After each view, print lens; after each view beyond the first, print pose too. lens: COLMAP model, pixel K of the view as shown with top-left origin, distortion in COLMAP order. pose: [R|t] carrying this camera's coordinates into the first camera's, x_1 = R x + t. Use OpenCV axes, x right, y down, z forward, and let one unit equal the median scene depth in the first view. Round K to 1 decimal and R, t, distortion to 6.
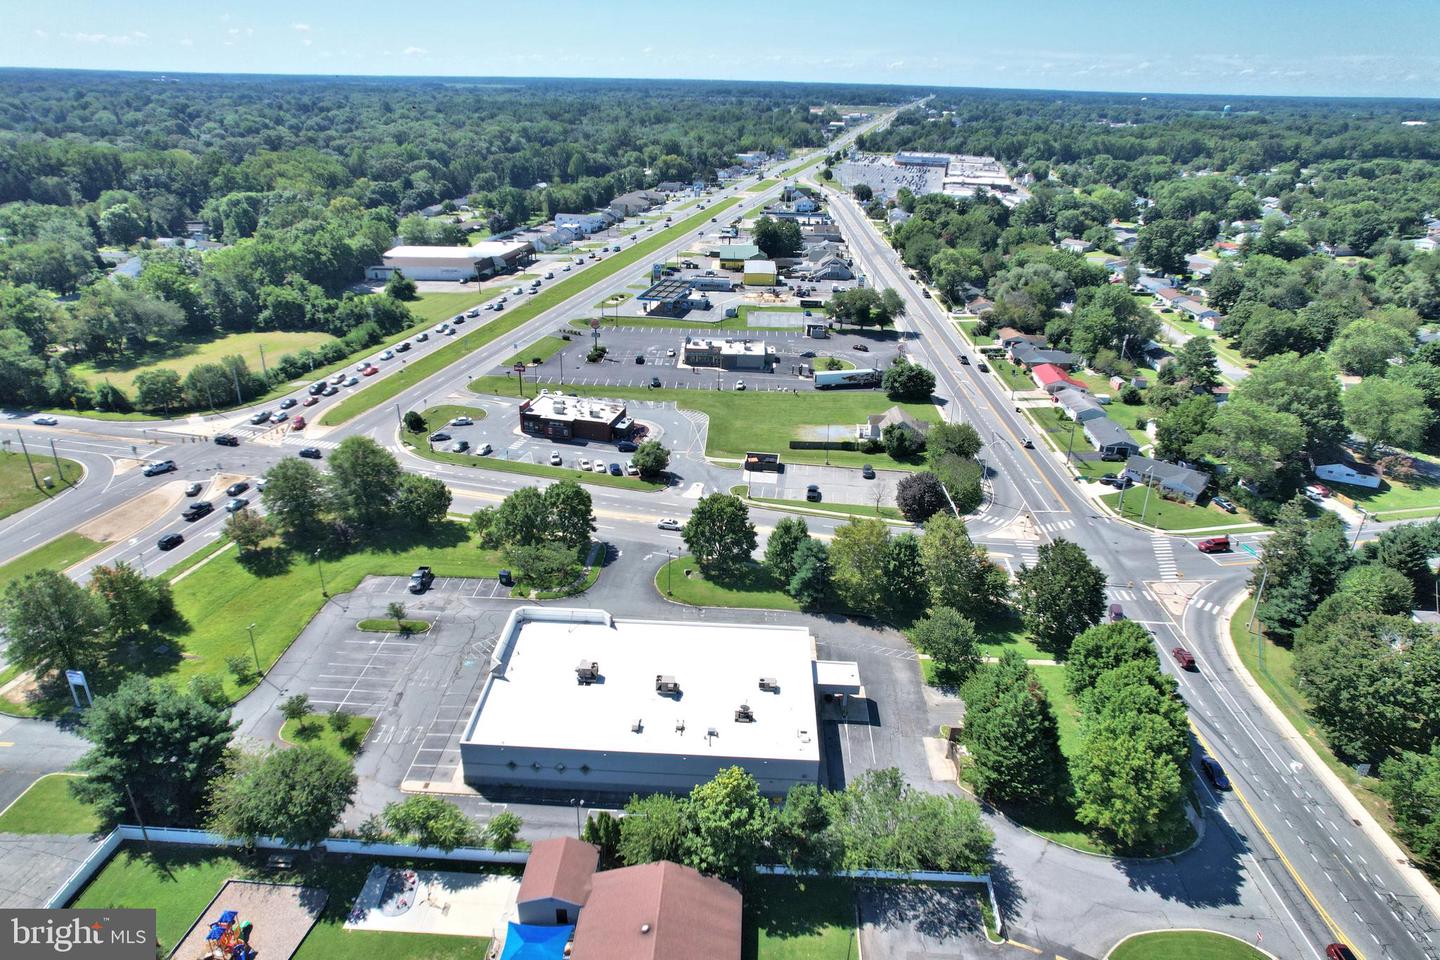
lens RADIAL K [[916.5, 0, 716.2], [0, 916.5, 485.0], [0, 0, 1]] dist [-0.078558, 0.074980]
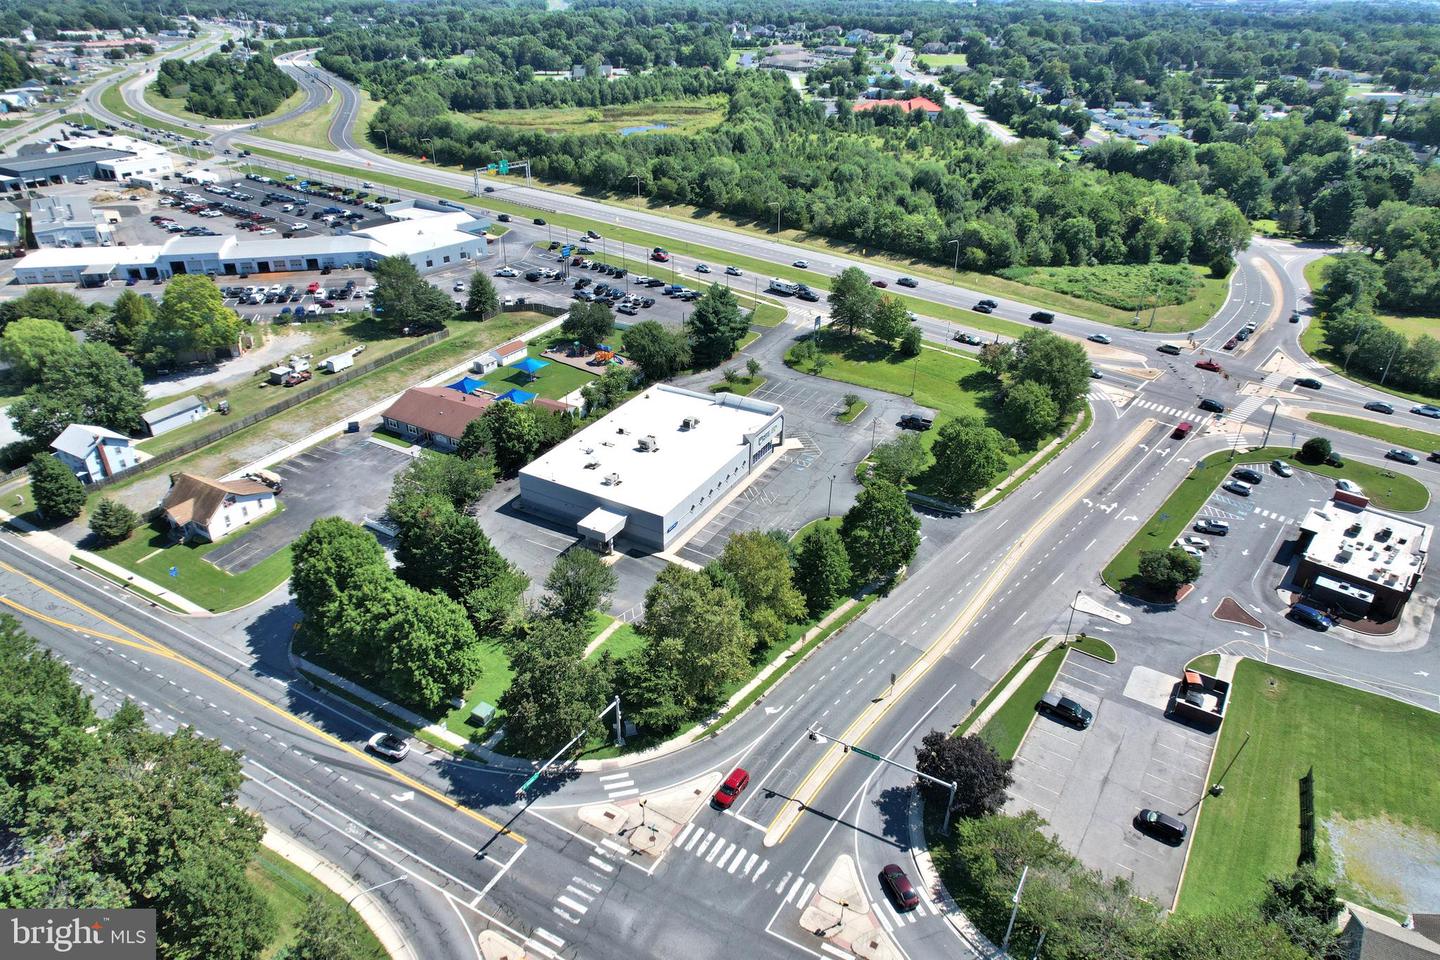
lens RADIAL K [[918.1, 0, 715.0], [0, 918.1, 485.5], [0, 0, 1]] dist [-0.079715, 0.074821]
pose [[-0.452621, 0.417457, -0.787949, 0.504832], [-0.385526, 0.705175, 0.595061, -0.294907], [0.804054, 0.573112, -0.158237, 0.678946]]
